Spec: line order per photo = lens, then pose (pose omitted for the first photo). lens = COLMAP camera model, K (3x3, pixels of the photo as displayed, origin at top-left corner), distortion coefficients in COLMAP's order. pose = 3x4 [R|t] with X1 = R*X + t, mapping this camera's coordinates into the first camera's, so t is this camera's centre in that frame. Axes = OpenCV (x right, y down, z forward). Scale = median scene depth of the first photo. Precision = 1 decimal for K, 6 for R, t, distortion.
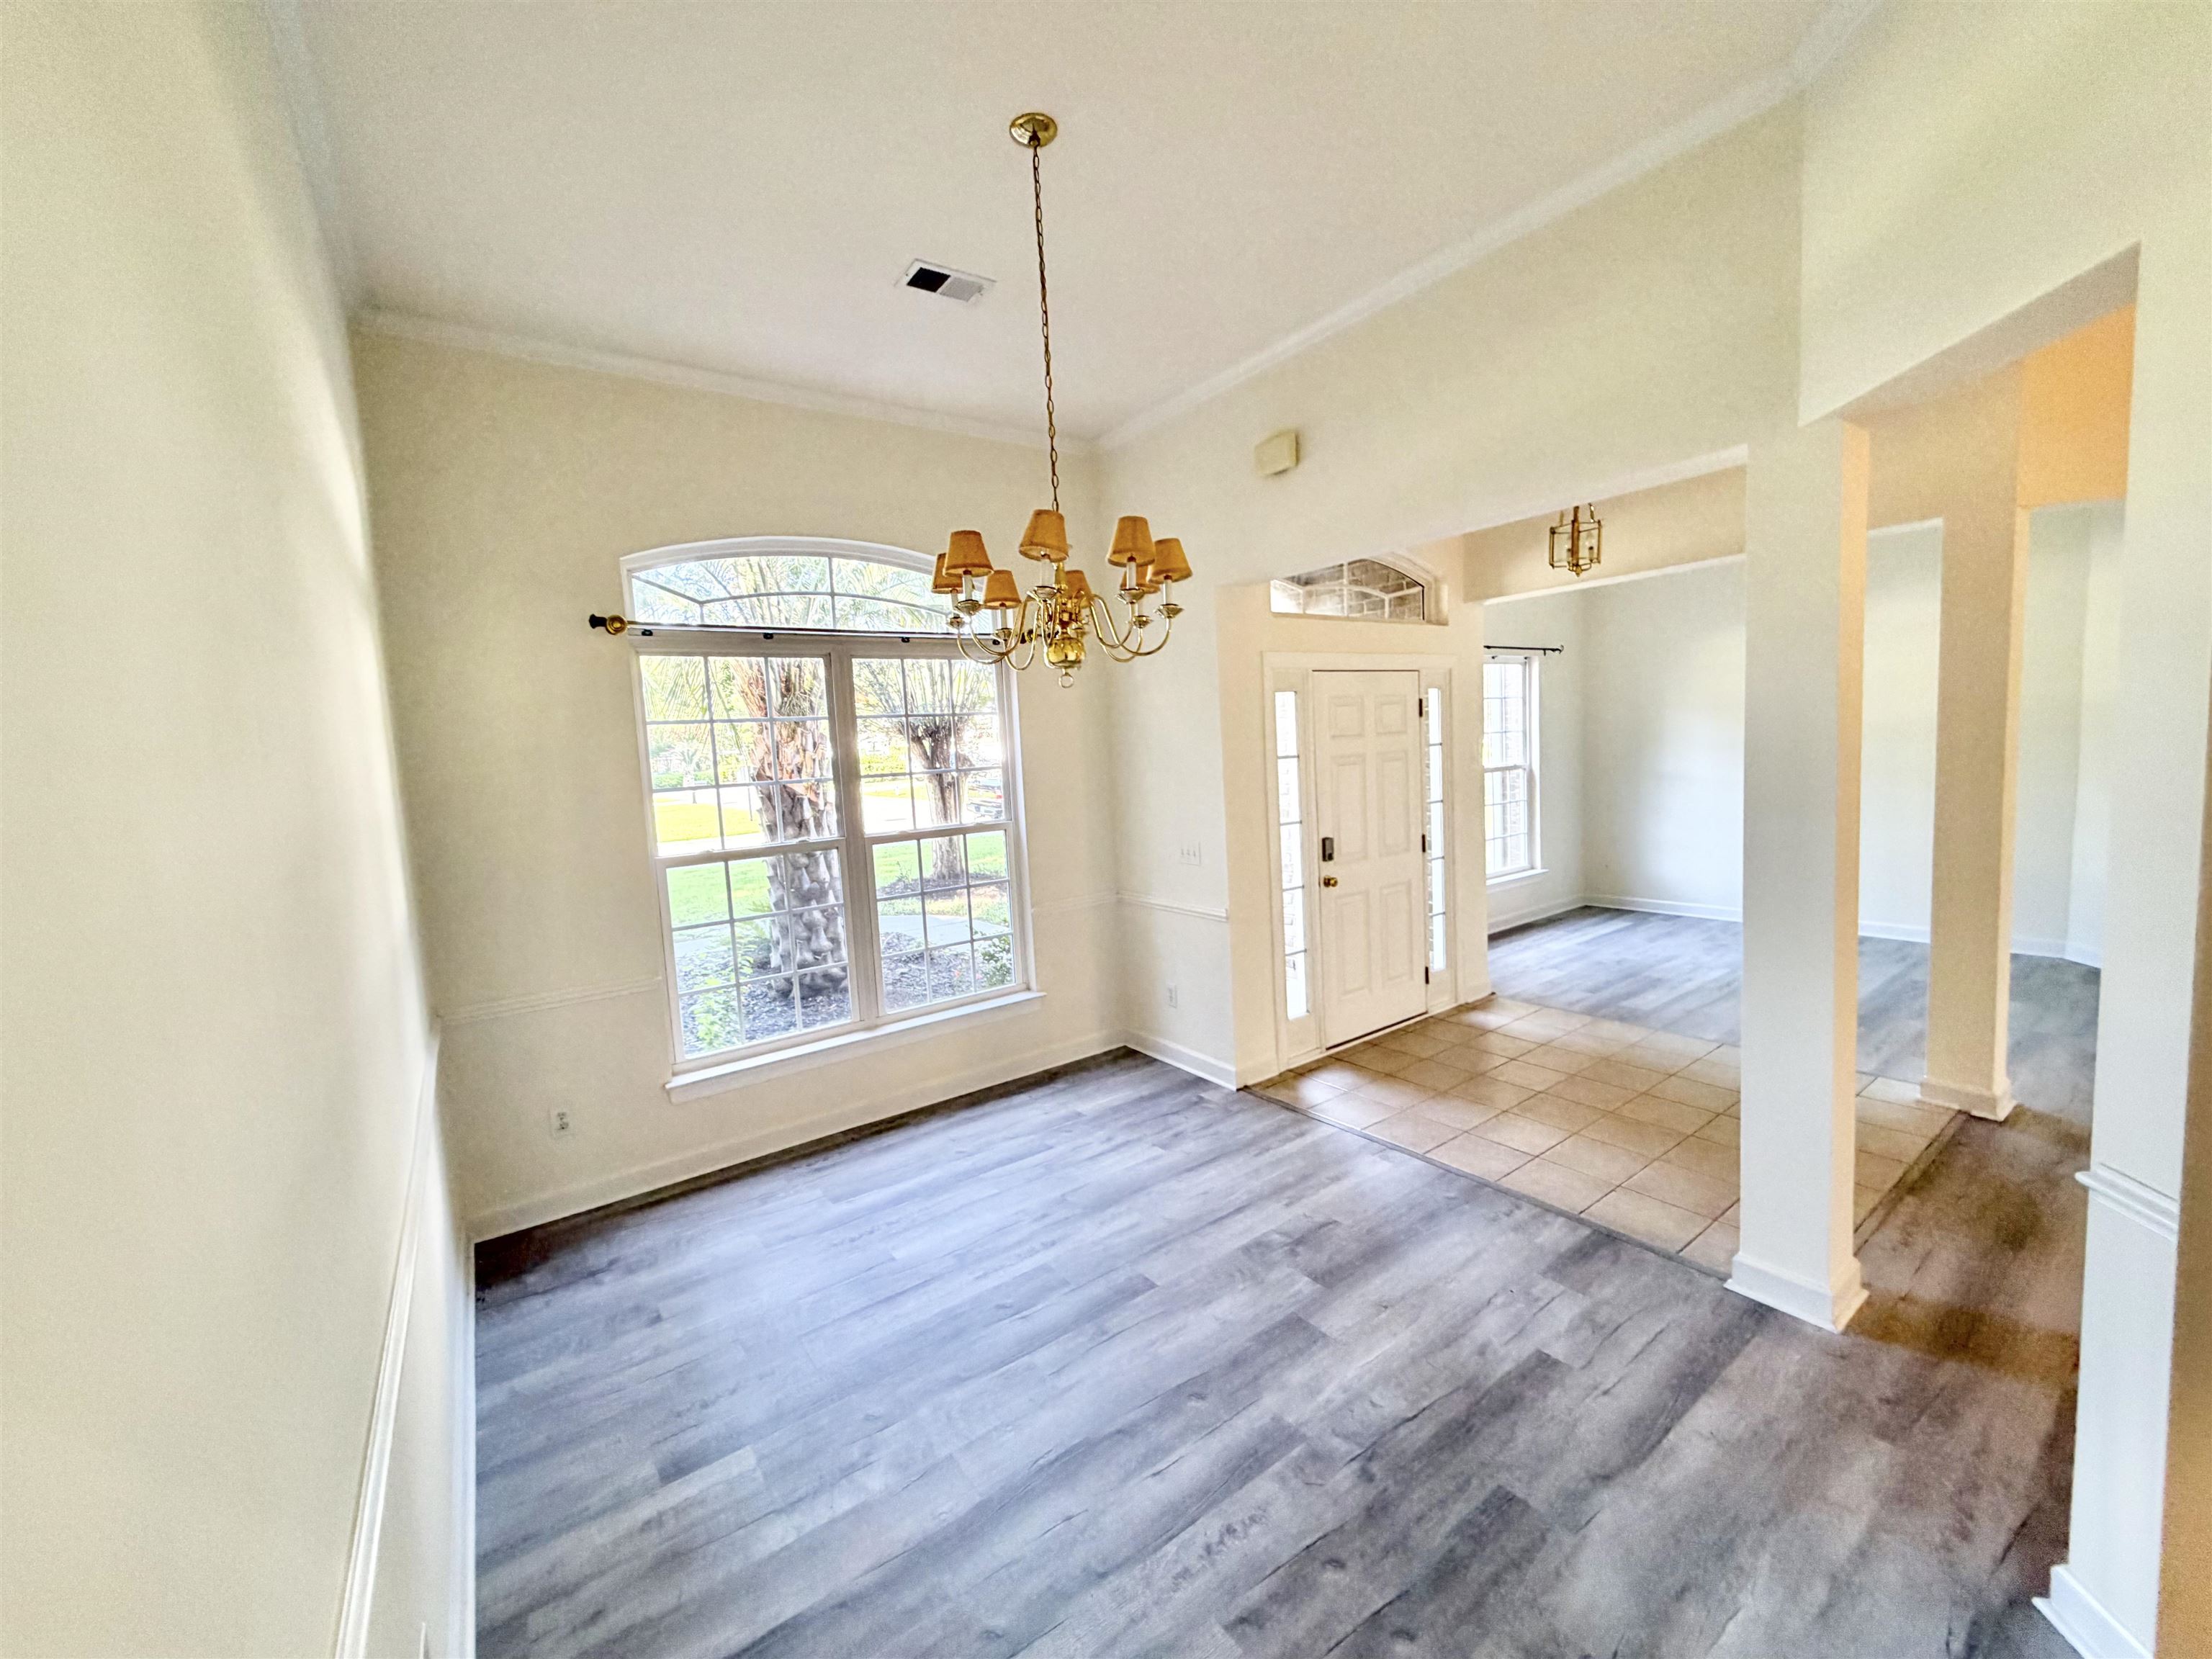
lens RADIAL K [[880.3, 0, 1106.0], [0, 880.3, 829.5], [0, 0, 1]] dist [0.001429, 0.000113]
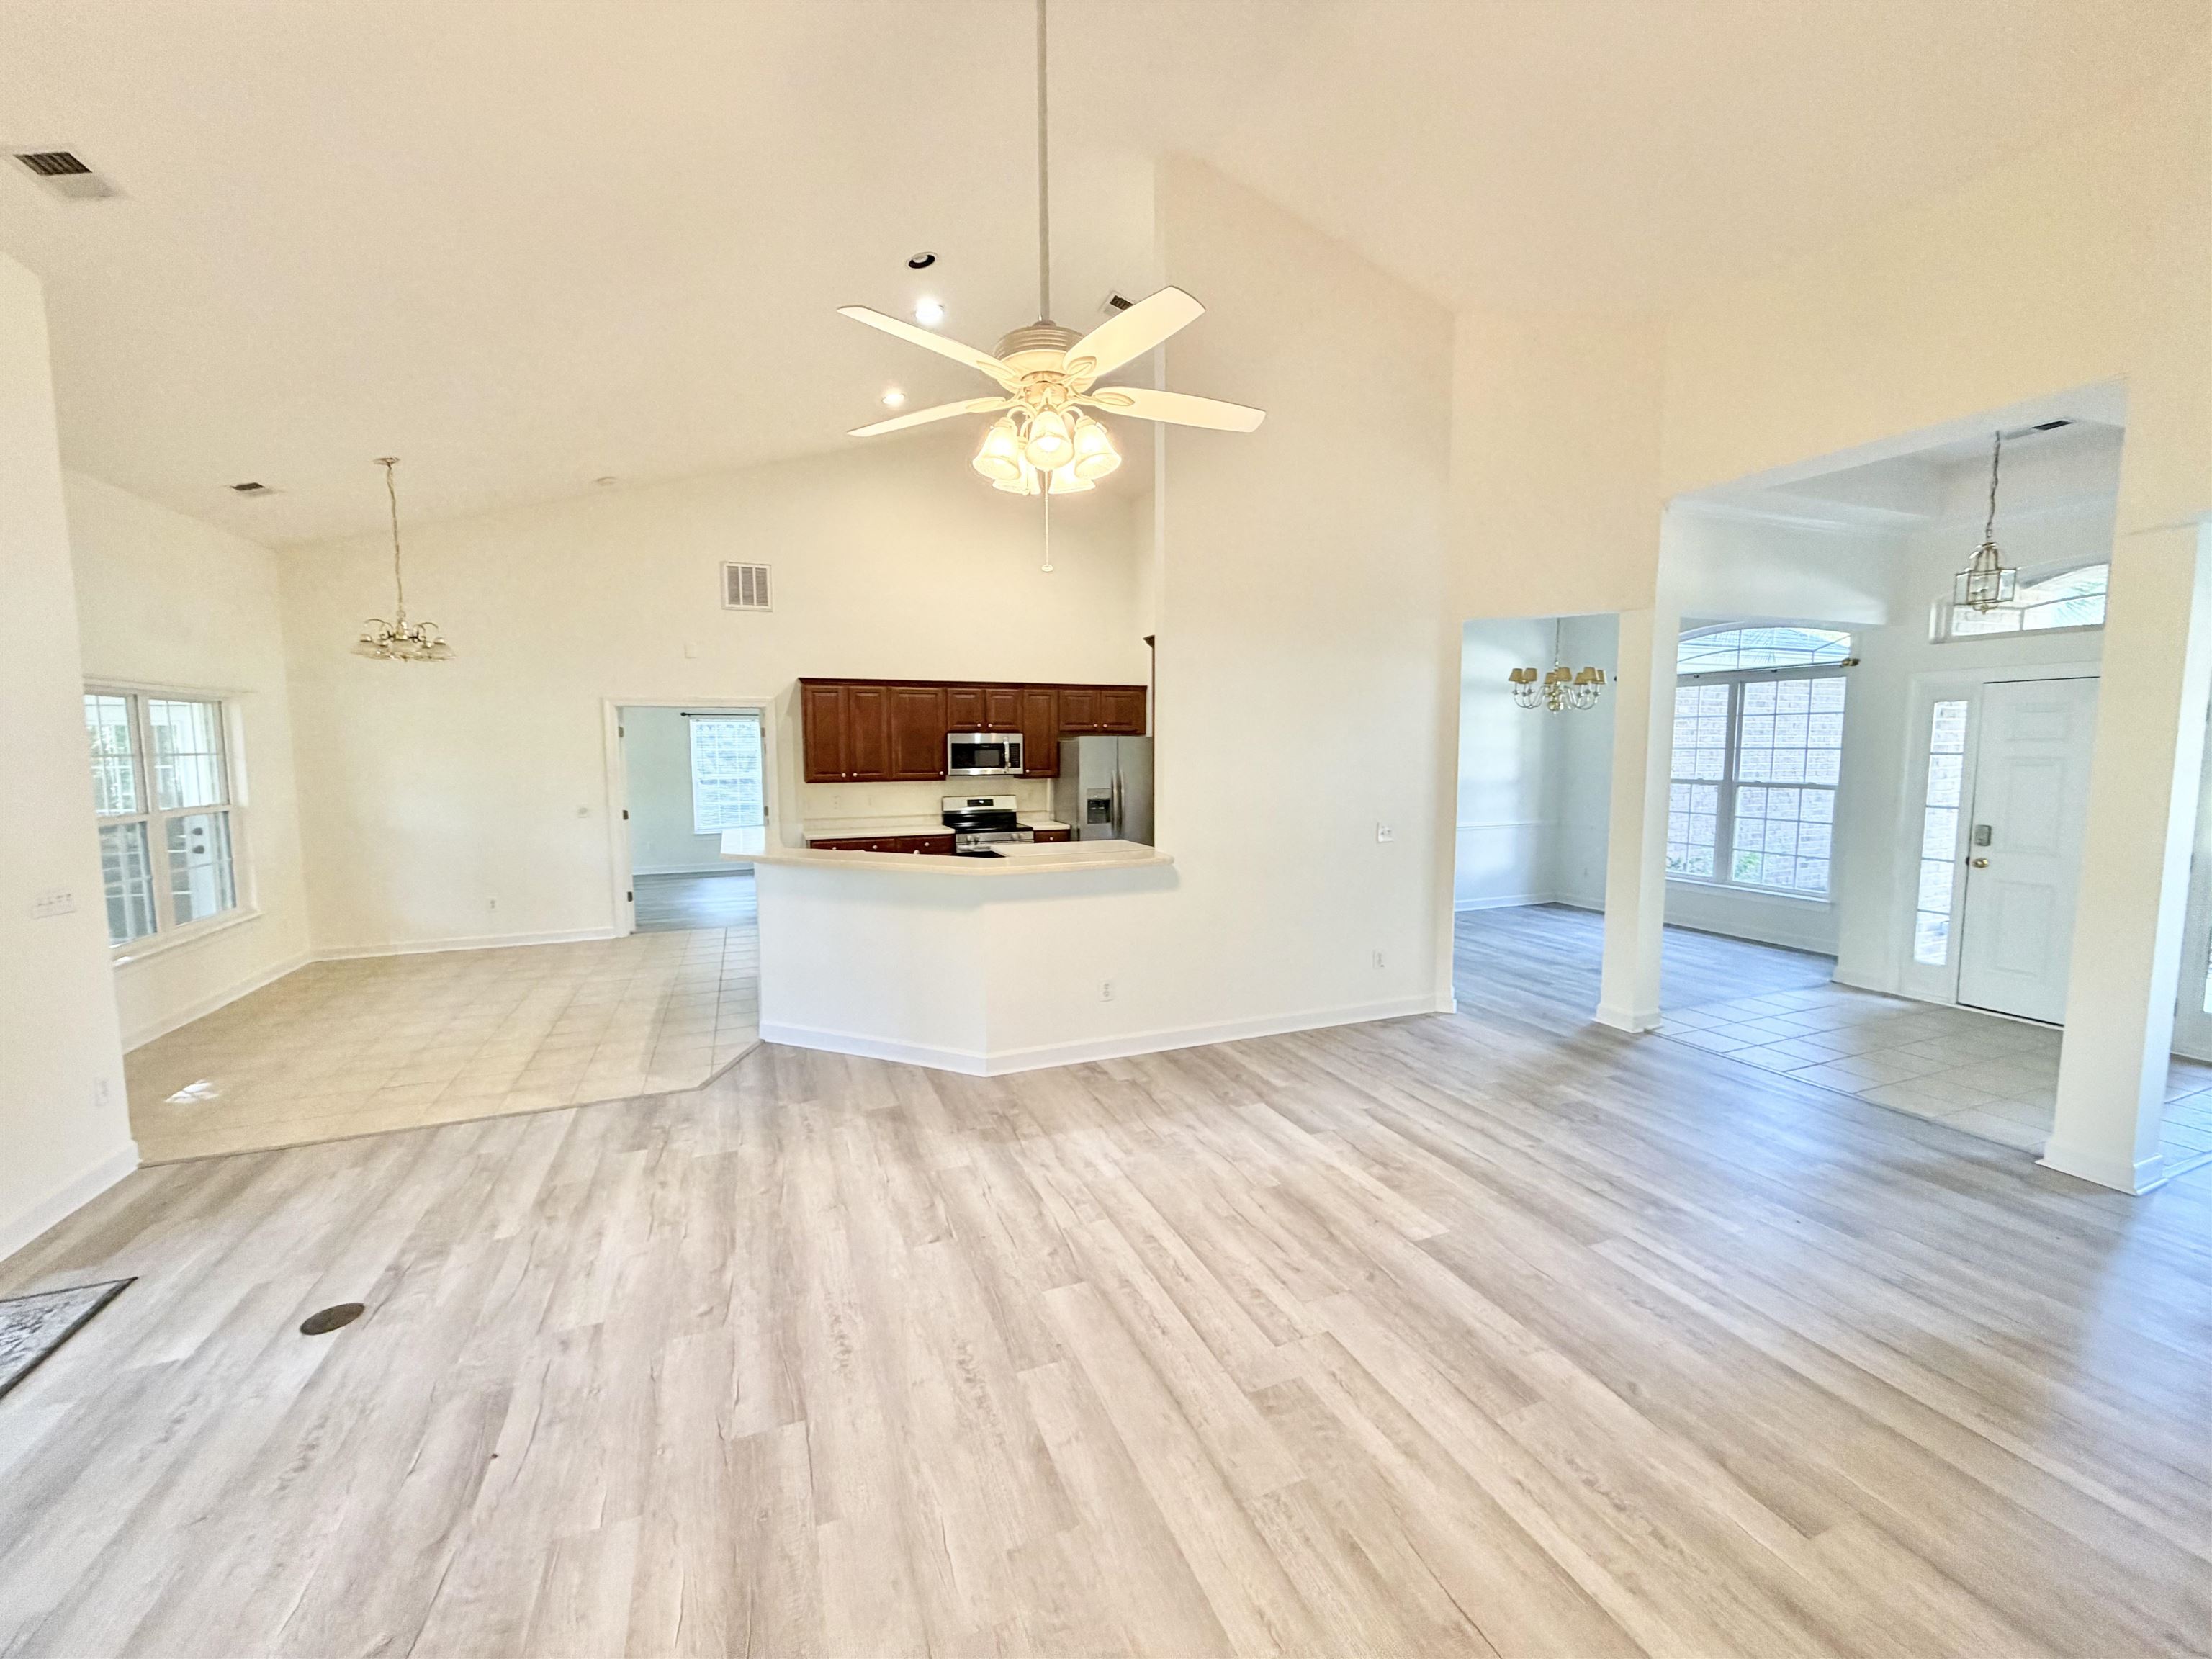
lens RADIAL K [[879.0, 0, 1097.1], [0, 879.0, 826.9], [0, 0, 1]] dist [0.000898, -0.000075]
pose [[-0.235645, 0.146935, -0.960667, 2.147544], [-0.074831, 0.982826, 0.168680, -0.127655], [0.968954, 0.111637, -0.220603, 0.150440]]
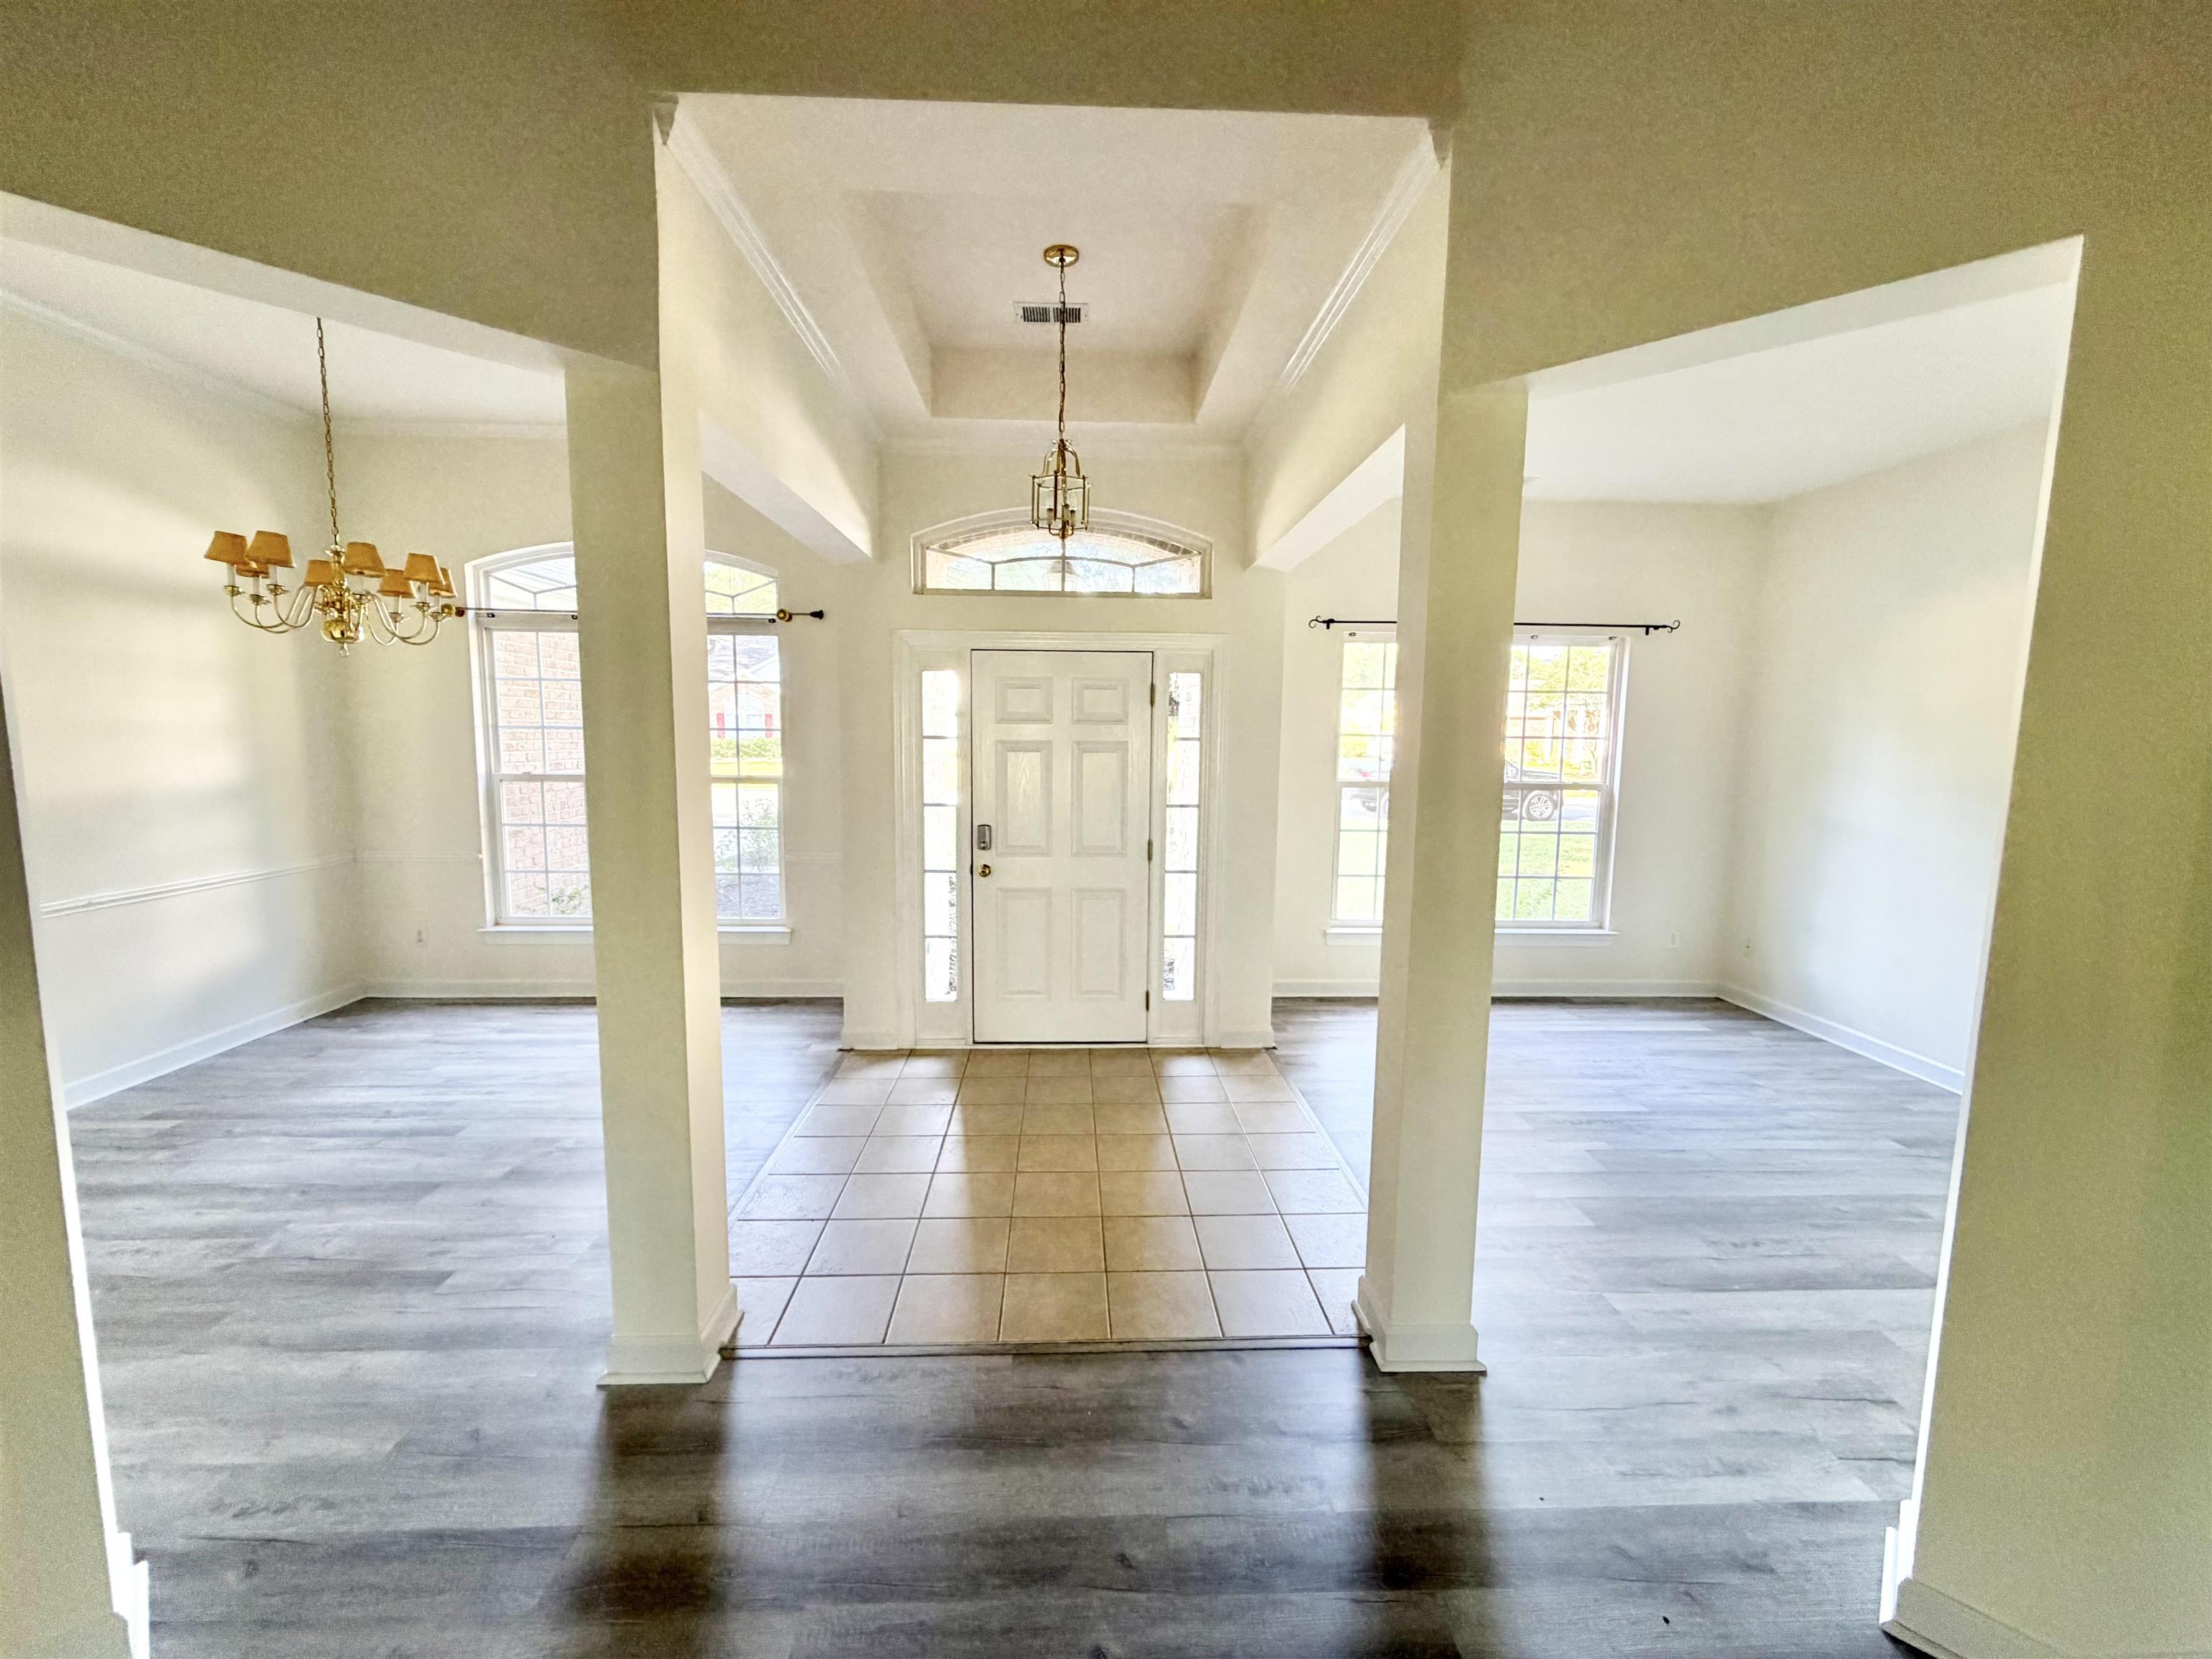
lens RADIAL K [[879.0, 0, 1097.1], [0, 879.0, 826.9], [0, 0, 1]] dist [0.000898, -0.000075]
pose [[0.832113, 0.125420, -0.540239, 1.133554], [-0.110790, 0.992051, 0.059666, -0.077712], [0.543428, 0.010204, 0.839394, 0.341565]]
